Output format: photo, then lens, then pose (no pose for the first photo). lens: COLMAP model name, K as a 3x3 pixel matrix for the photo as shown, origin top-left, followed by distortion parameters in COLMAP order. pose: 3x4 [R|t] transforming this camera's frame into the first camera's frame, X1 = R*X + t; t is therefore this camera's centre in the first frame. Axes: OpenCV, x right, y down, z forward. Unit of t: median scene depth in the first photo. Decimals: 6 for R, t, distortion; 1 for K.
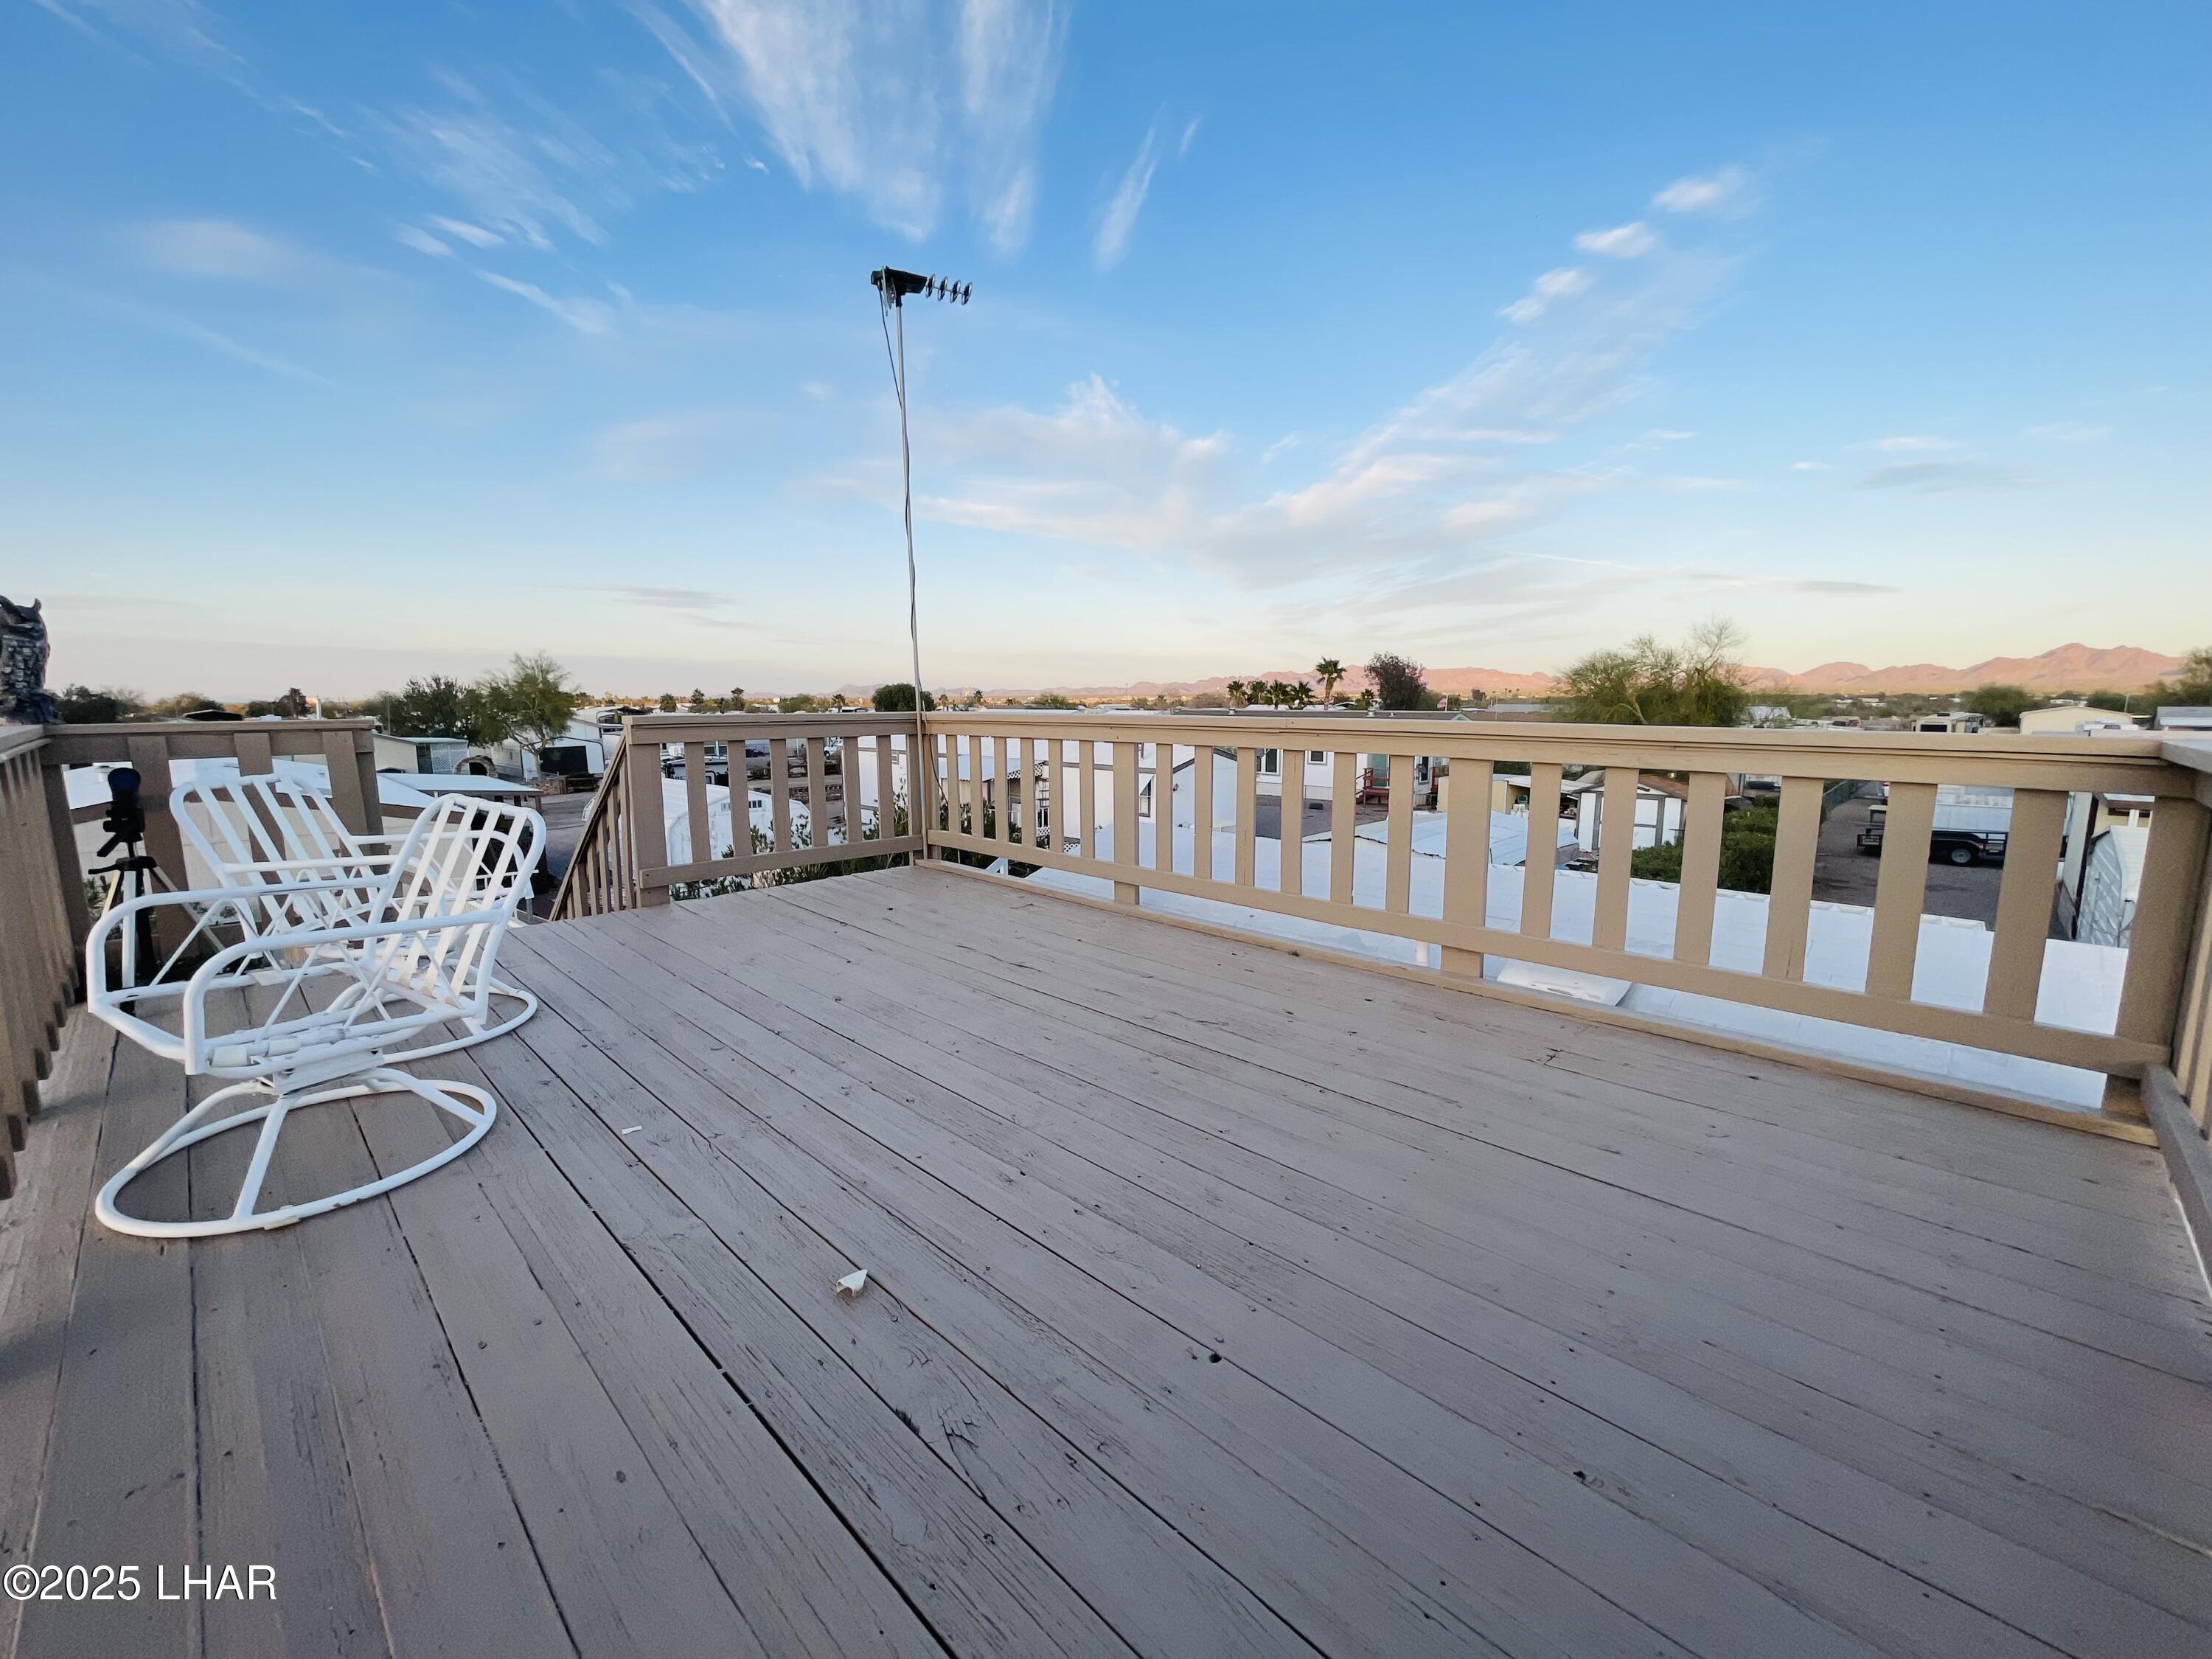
lens RADIAL K [[892.4, 0, 1100.0], [0, 892.4, 829.4], [0, 0, 1]] dist [0.000442, 0.000004]
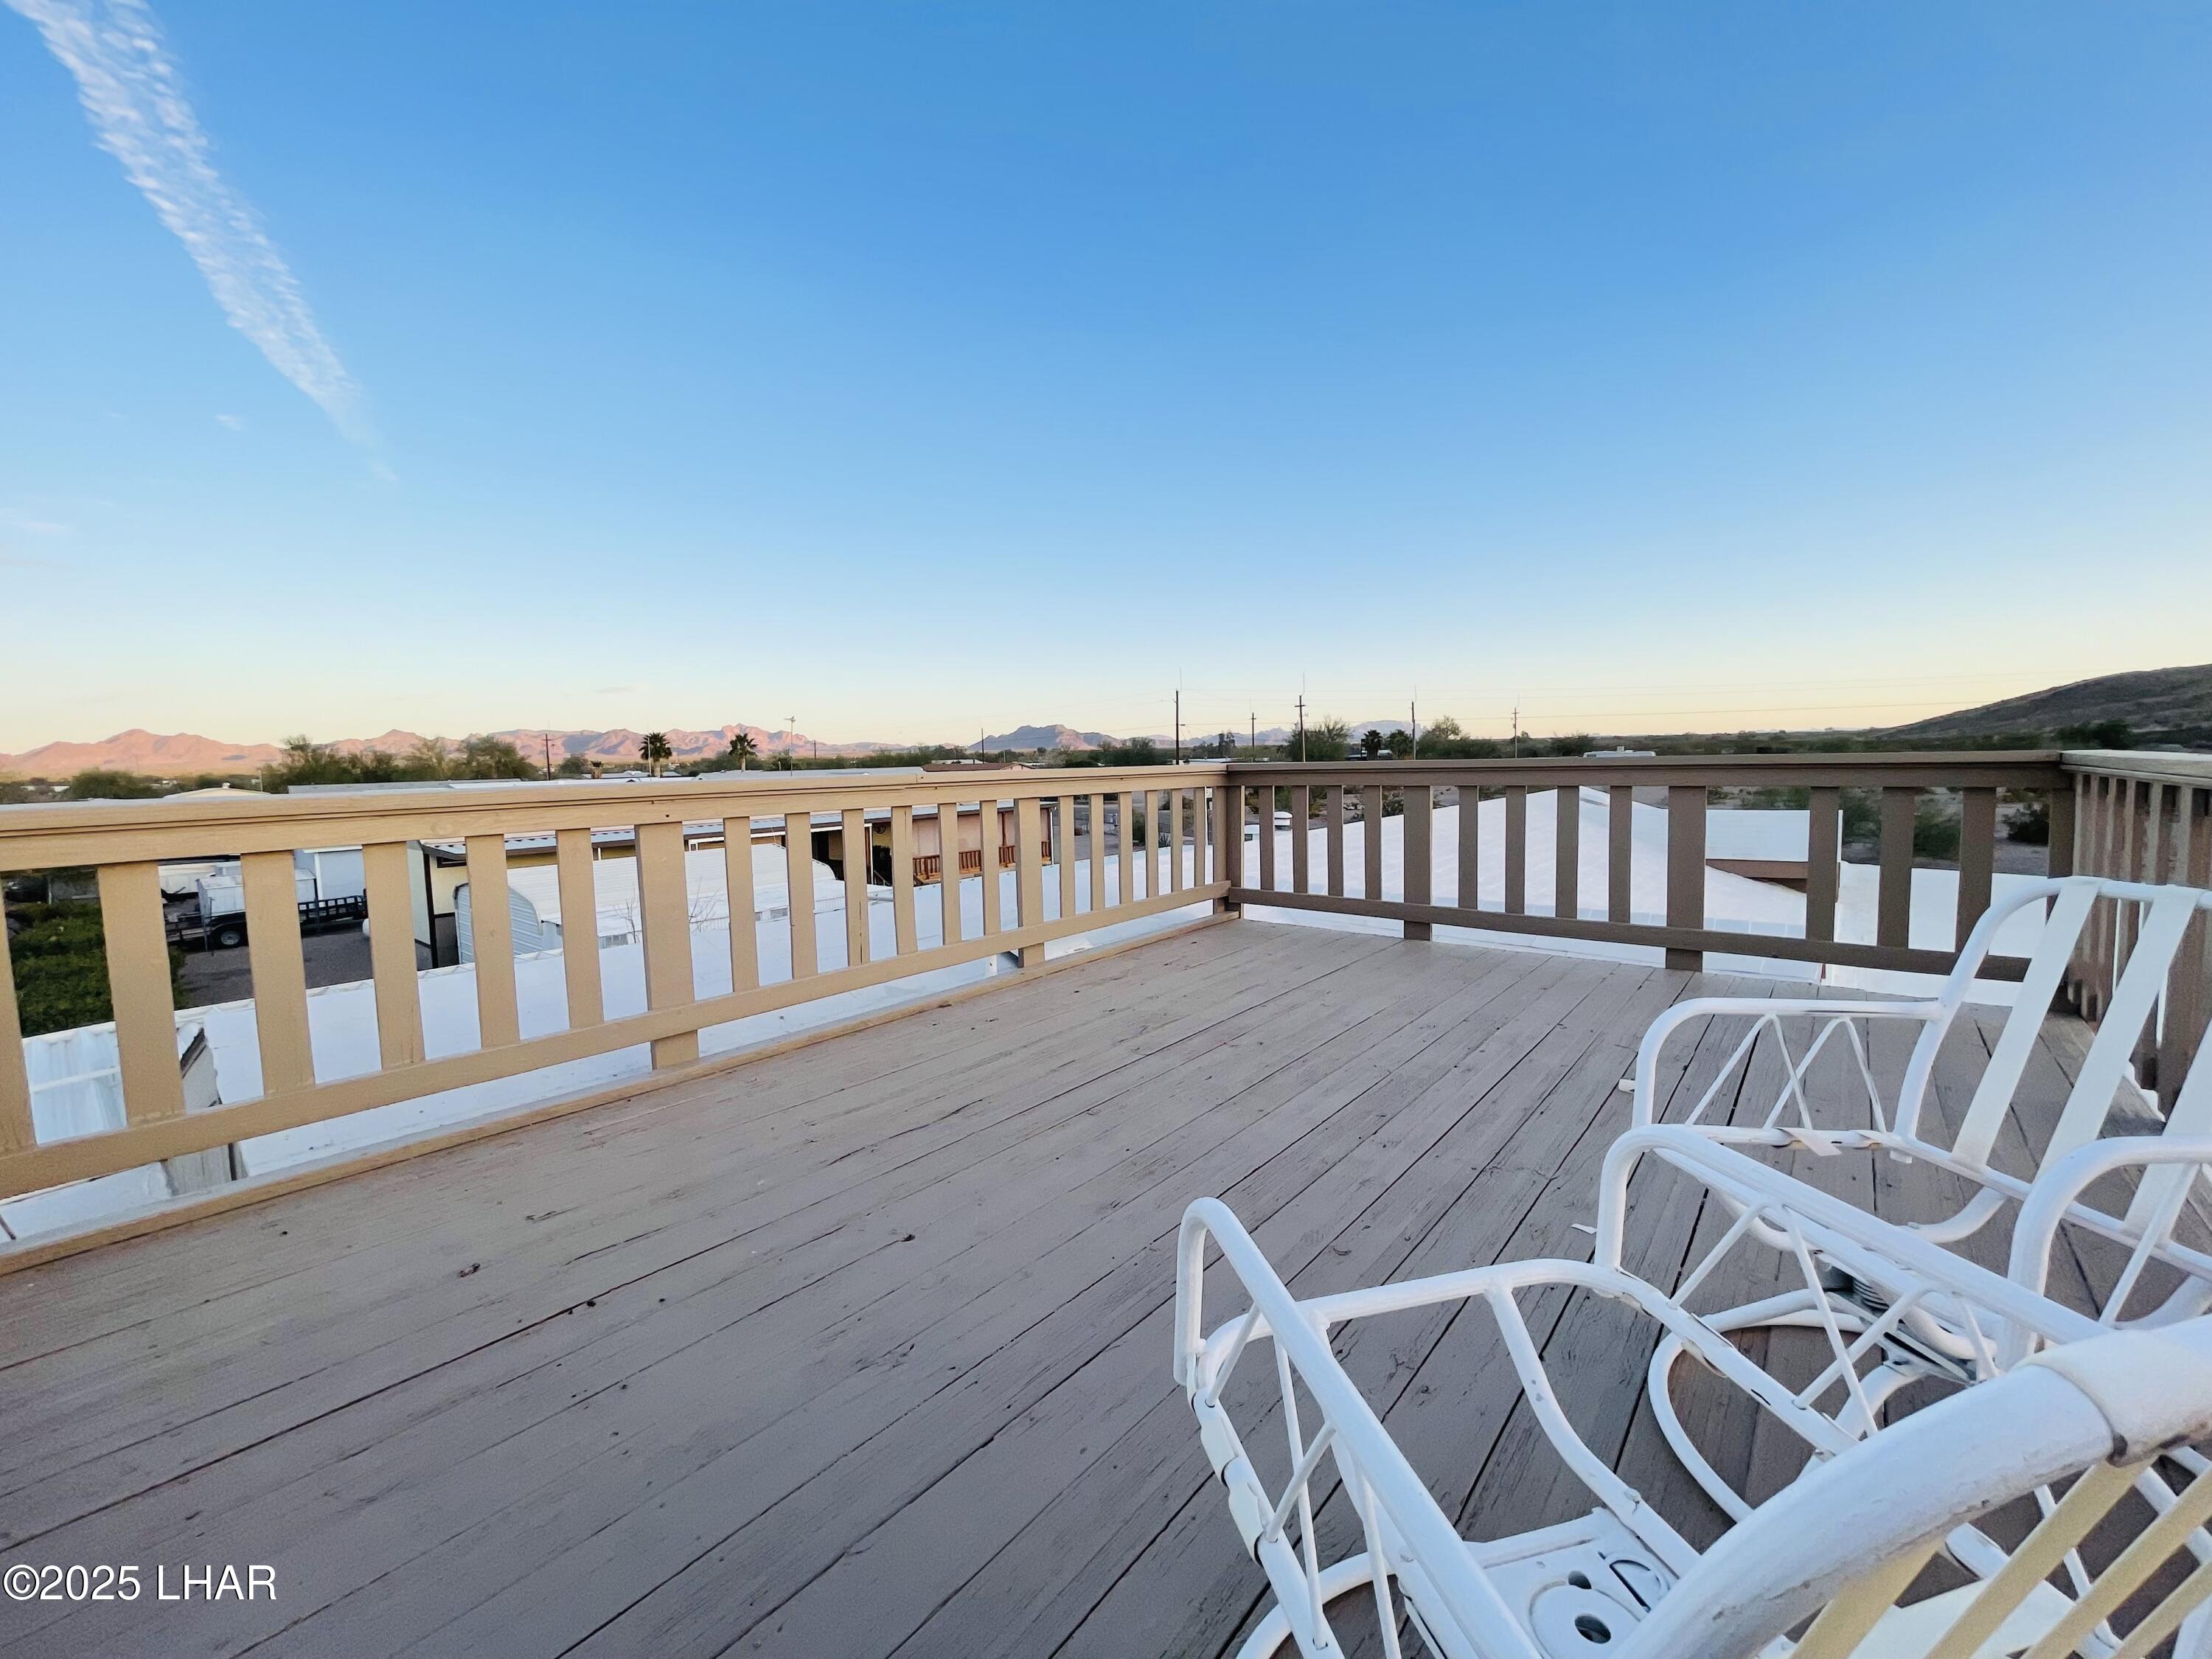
lens RADIAL K [[892.4, 0, 1100.0], [0, 892.4, 829.4], [0, 0, 1]] dist [0.000442, 0.000004]
pose [[-0.074198, -0.077449, 0.994232, -0.932880], [0.170307, 0.981350, 0.089156, -0.137292], [-0.982594, 0.175940, -0.059624, 1.026176]]
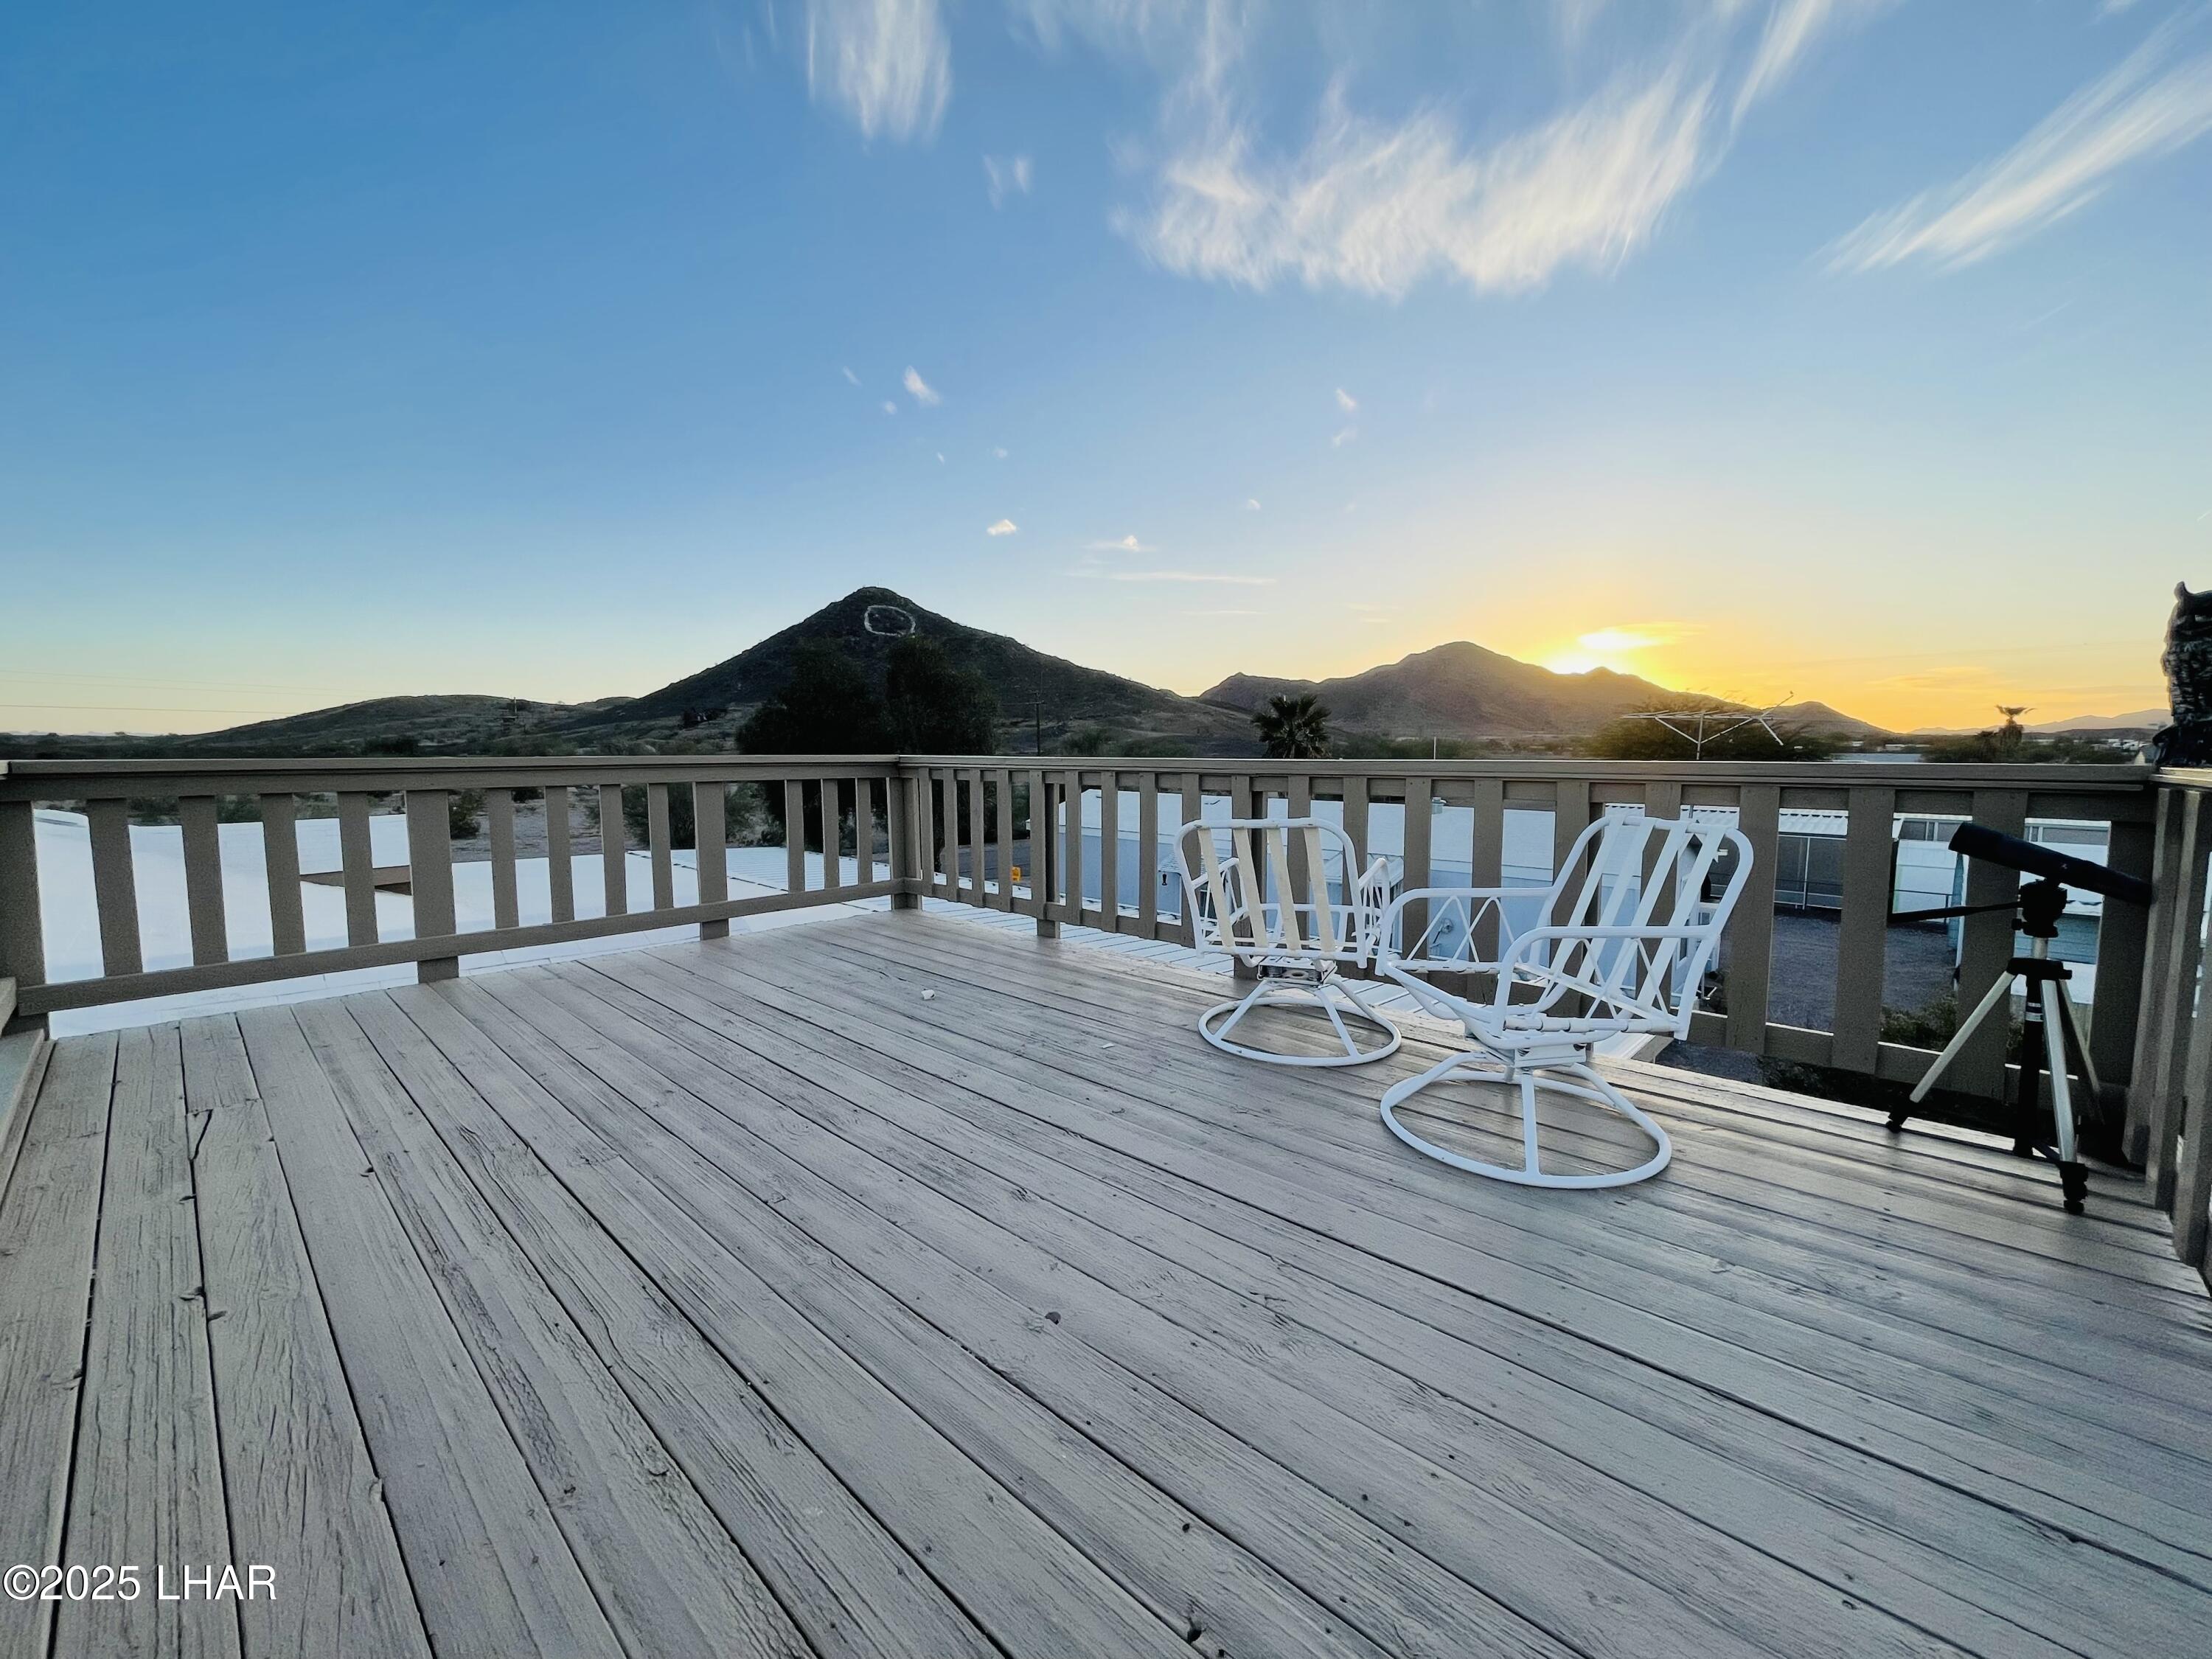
lens RADIAL K [[871.5, 0, 1106.0], [0, 871.5, 829.5], [0, 0, 1]] dist [-0.001453, -0.000202]
pose [[-0.999500, 0.000686, -0.031598, -0.342846], [-0.006866, 0.971170, 0.238289, -0.222166], [0.030851, 0.238387, -0.970680, 1.593698]]
